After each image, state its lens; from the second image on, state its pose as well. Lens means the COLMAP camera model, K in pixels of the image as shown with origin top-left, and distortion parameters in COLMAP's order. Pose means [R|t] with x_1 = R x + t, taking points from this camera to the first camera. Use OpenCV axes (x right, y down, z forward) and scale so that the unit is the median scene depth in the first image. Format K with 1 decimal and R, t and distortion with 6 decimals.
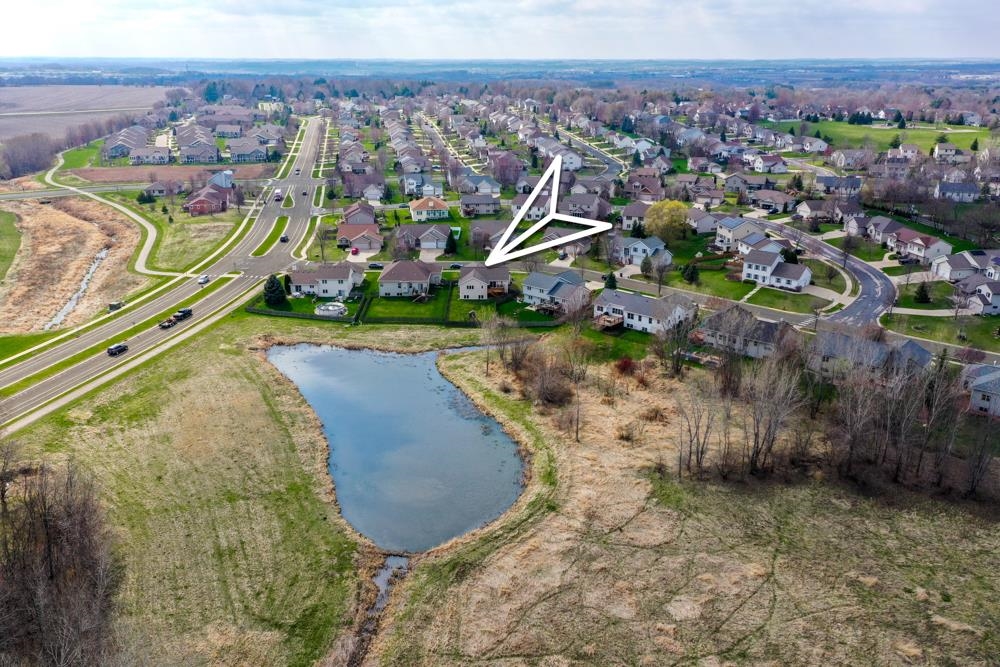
lens RADIAL K [[801.7, 0, 500.0], [0, 801.7, 333.5], [0, 0, 1]] dist [0.025955, -0.000202]
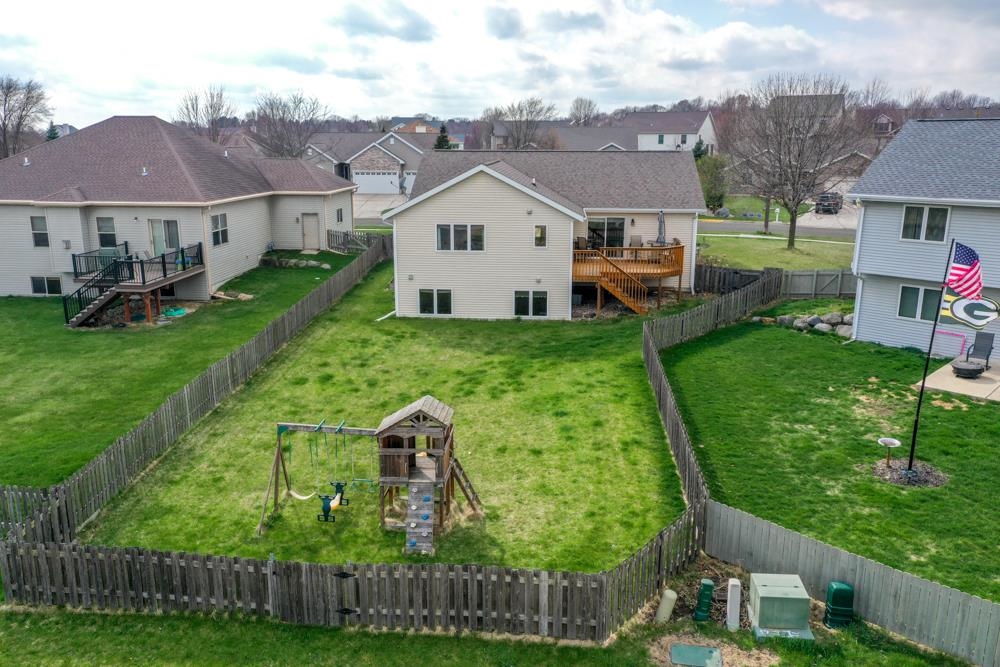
lens RADIAL K [[791.5, 0, 497.9], [0, 791.5, 338.7], [0, 0, 1]] dist [0.028013, -0.003505]
pose [[0.997147, 0.019985, -0.072797, -0.015307], [-0.026363, 0.995795, -0.087734, -0.020966], [0.070738, 0.089402, 0.993480, 0.690378]]
